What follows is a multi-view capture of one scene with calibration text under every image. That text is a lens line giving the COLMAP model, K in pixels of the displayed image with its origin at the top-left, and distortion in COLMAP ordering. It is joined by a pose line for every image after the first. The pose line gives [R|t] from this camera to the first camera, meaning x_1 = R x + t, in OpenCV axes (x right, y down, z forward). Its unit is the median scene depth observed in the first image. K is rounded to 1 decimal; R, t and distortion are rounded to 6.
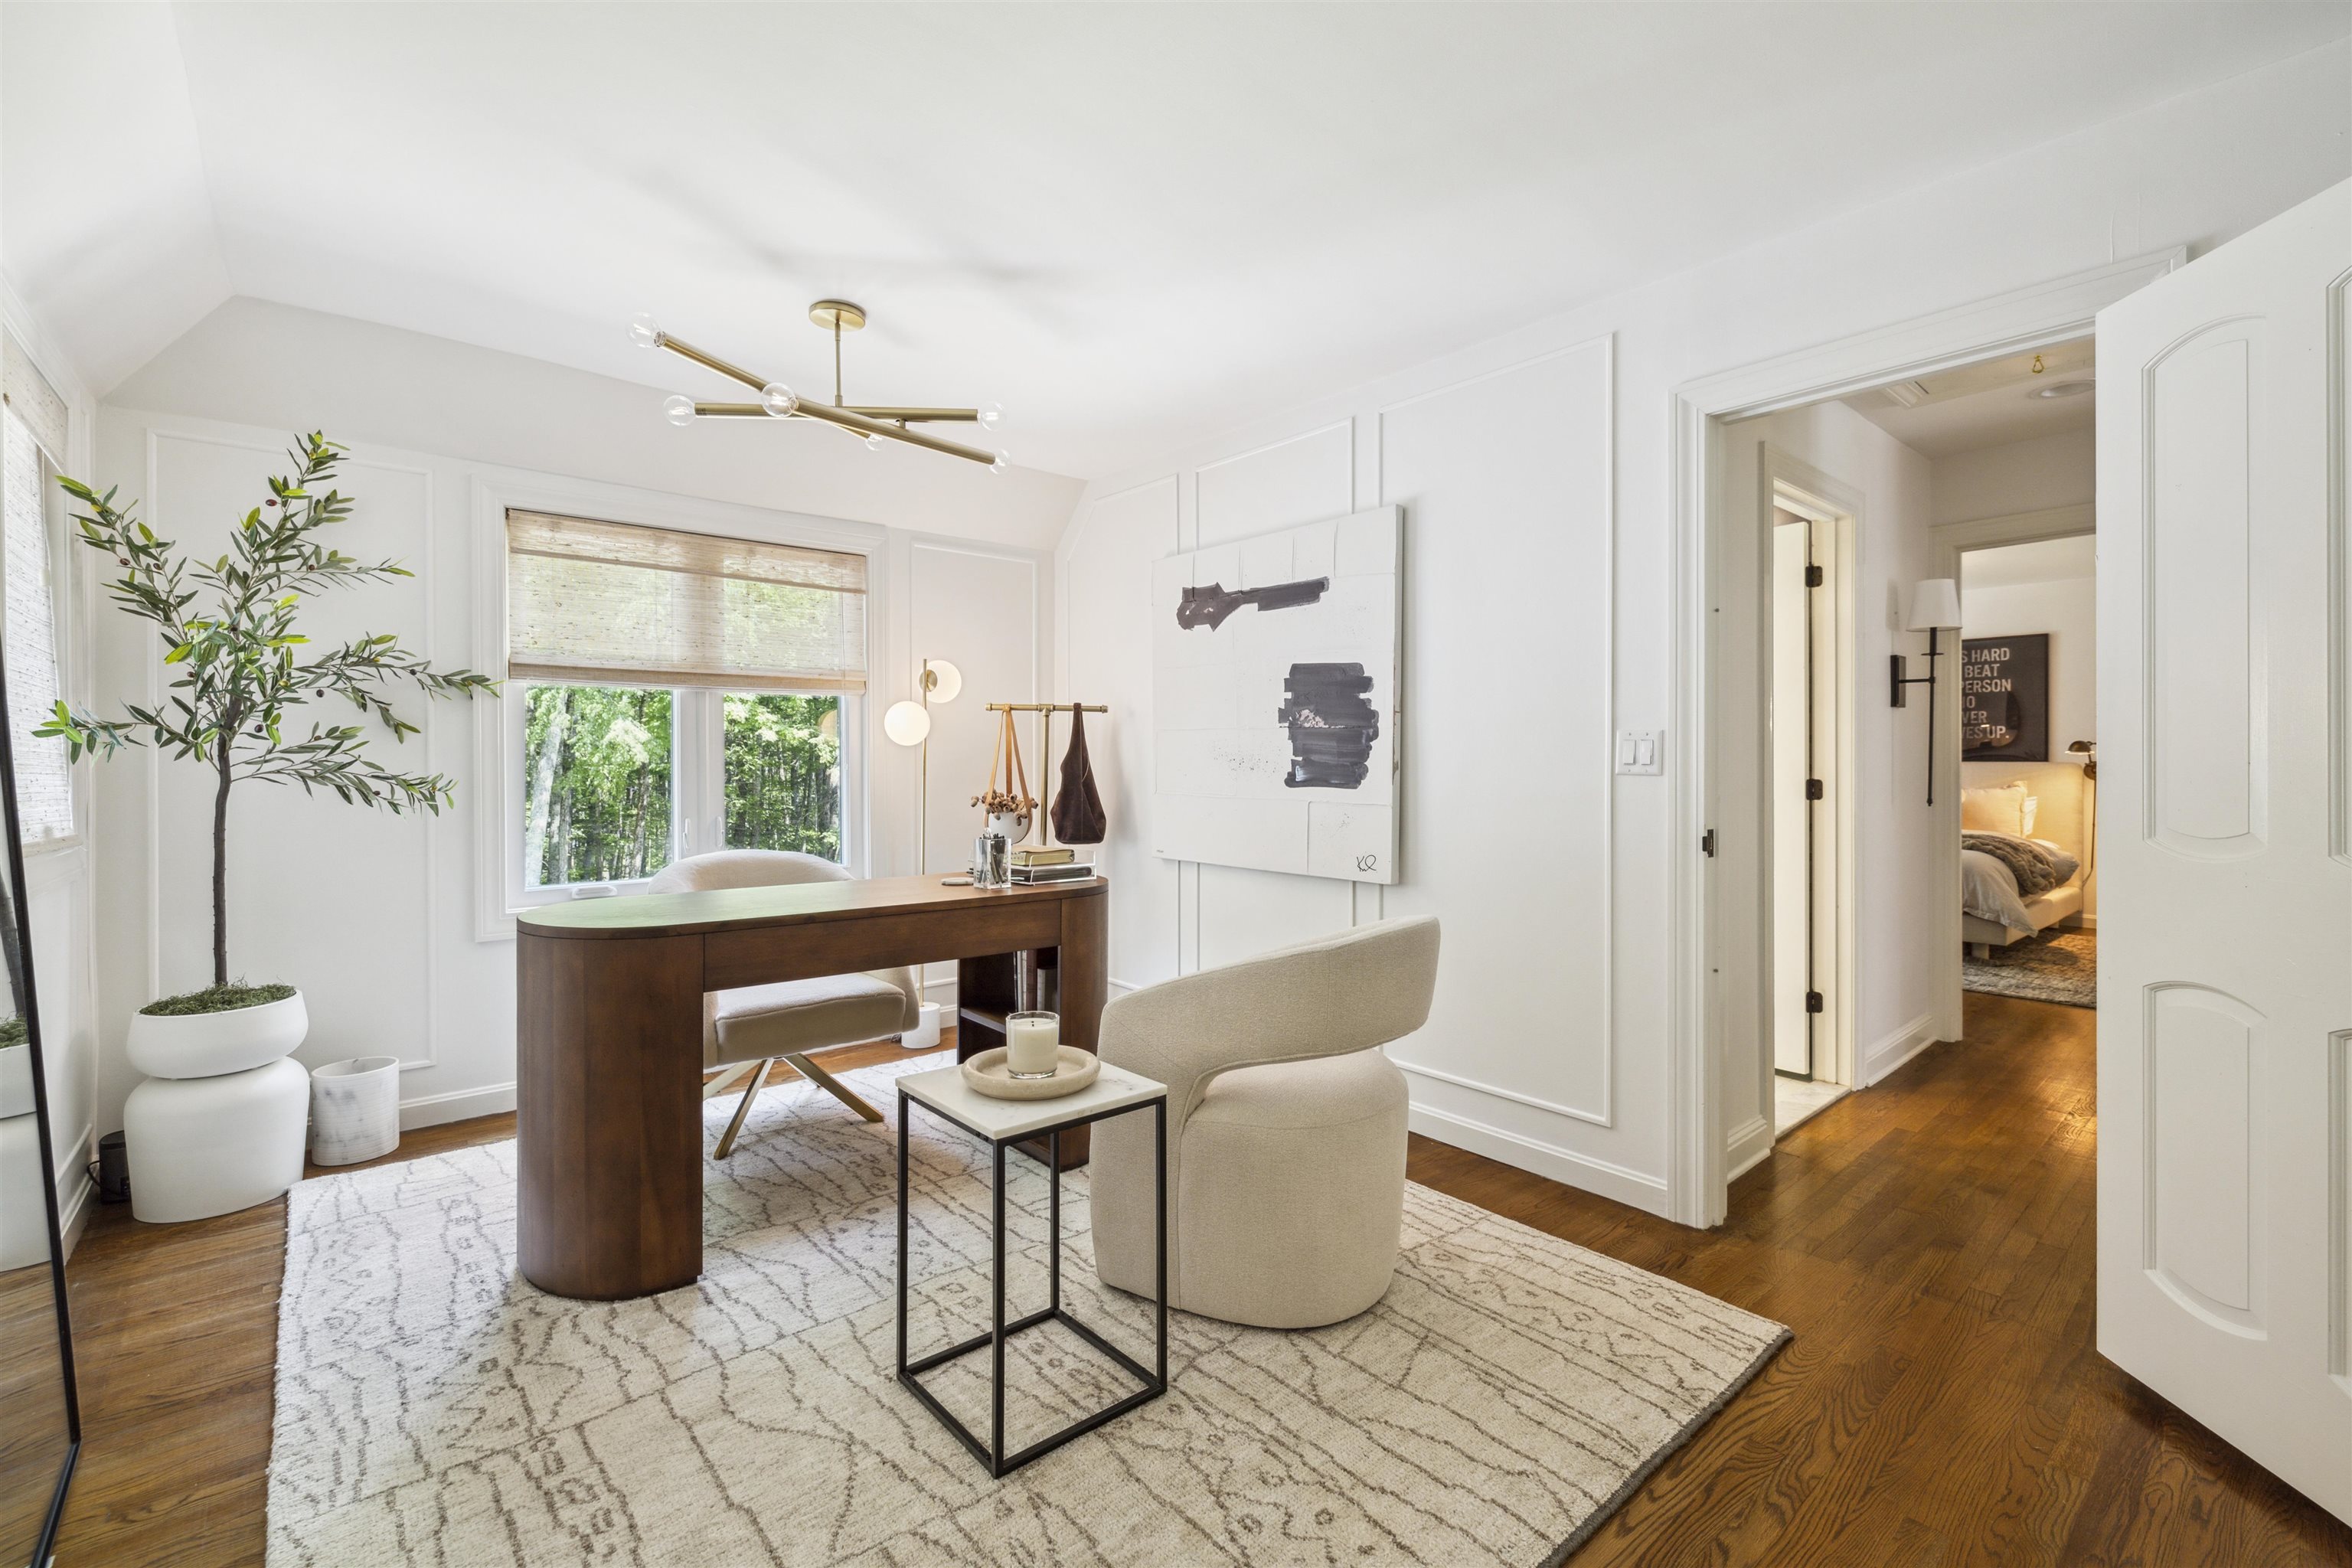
lens RADIAL K [[998.6, 0, 1201.3], [0, 998.6, 776.9], [0, 0, 1]] dist [0.002012, 0.000870]
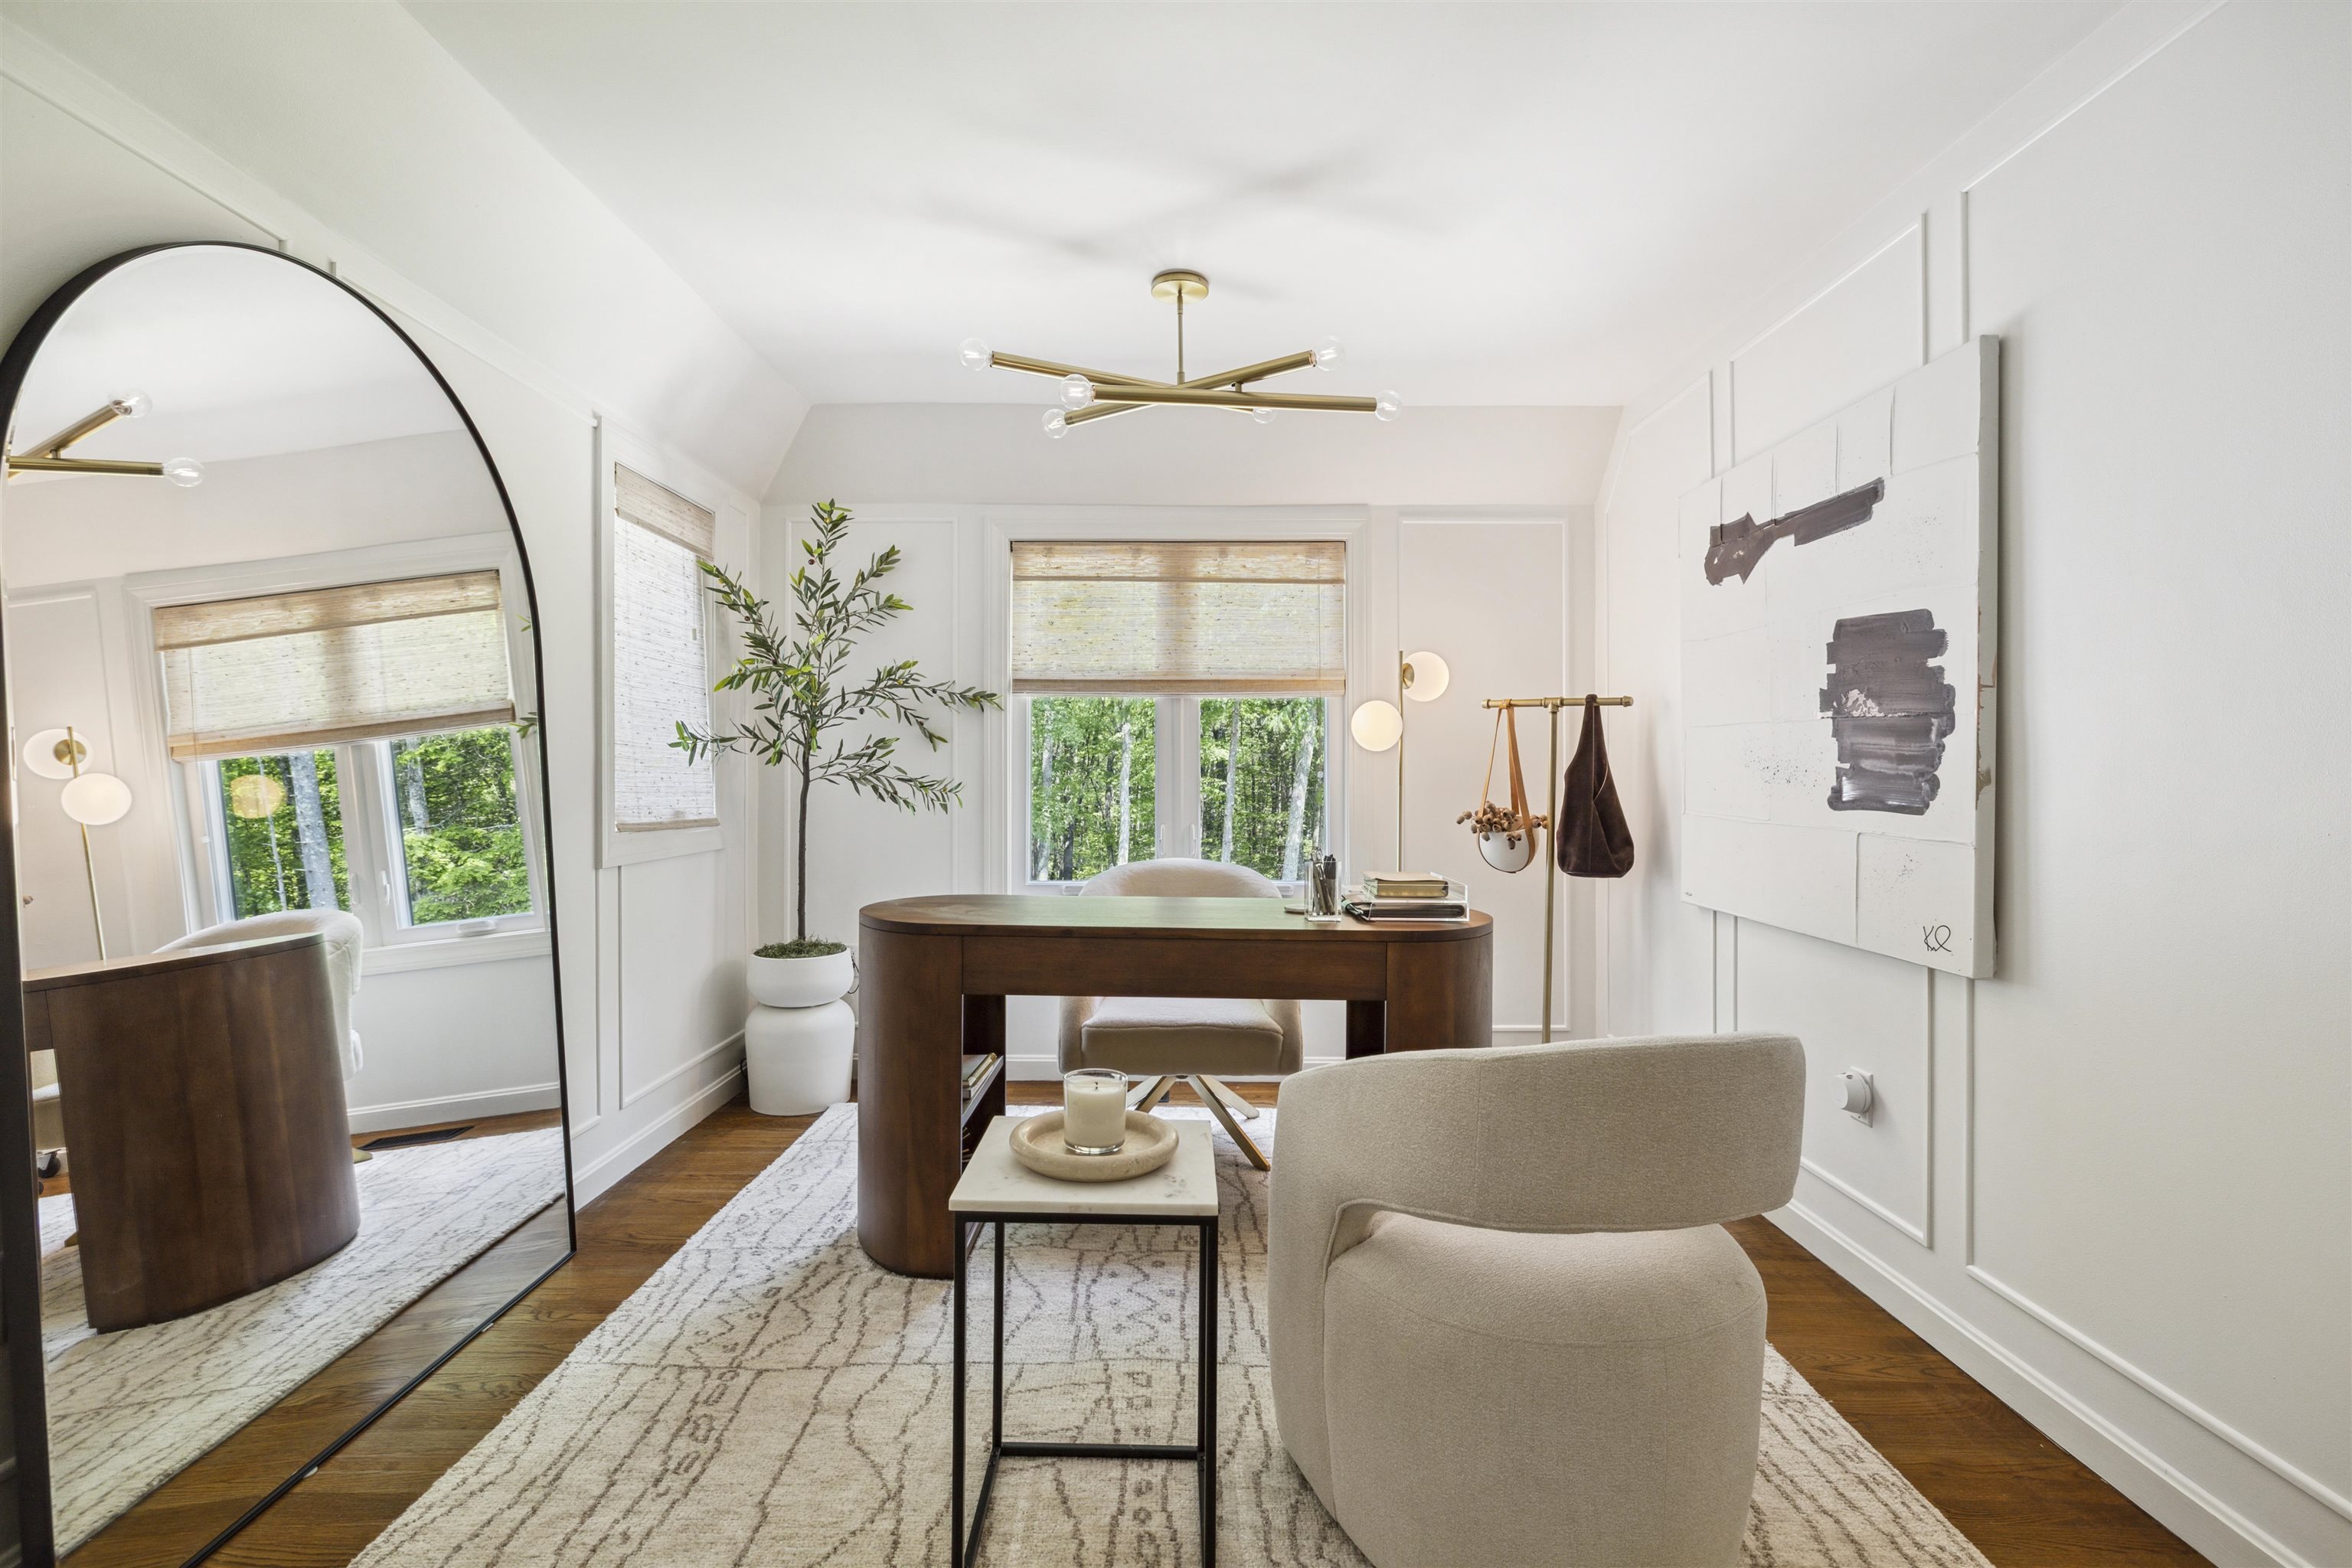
lens RADIAL K [[1098.8, 0, 1178.3], [0, 1098.8, 774.4], [0, 0, 1]] dist [-0.006156, -0.000381]
pose [[0.753964, 0.006278, -0.656886, 0.260566], [-0.015609, 0.999843, -0.008360, -0.000258], [0.656731, 0.016557, 0.753944, 0.201096]]
